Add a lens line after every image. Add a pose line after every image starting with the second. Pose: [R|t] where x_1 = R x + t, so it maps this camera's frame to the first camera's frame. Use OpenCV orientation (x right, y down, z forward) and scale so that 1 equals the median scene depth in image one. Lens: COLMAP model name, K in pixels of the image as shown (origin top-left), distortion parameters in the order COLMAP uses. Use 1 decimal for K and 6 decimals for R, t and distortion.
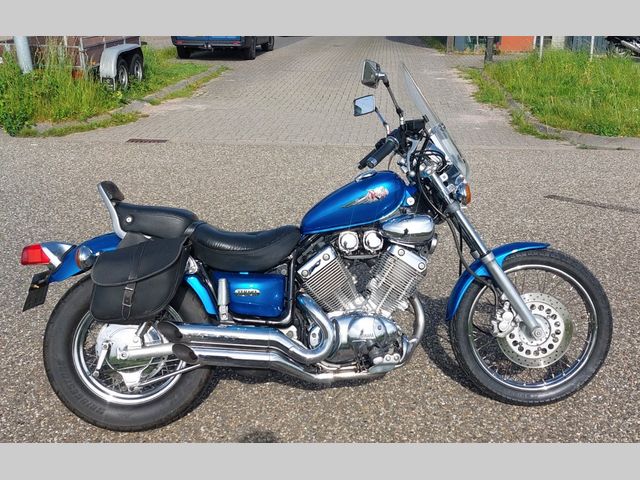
lens RADIAL K [[656.5, 0, 320.0], [0, 656.5, 240.0], [0, 0, 1]] dist [0.022637, 0.005307]
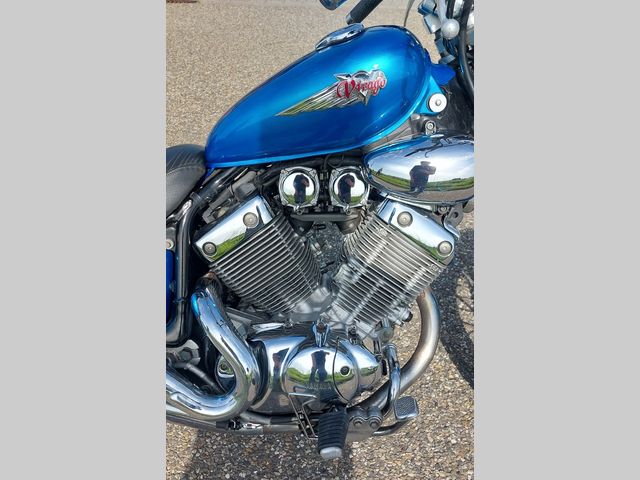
lens RADIAL K [[463.1, 0, 319.3], [0, 463.1, 268.6], [0, 0, 1]] dist [0.017412, 0.000183]
pose [[0.994415, 0.061265, -0.085939, 0.091805], [-0.028066, 0.938456, 0.344257, -0.059712], [0.101741, -0.339922, 0.934934, 0.657021]]
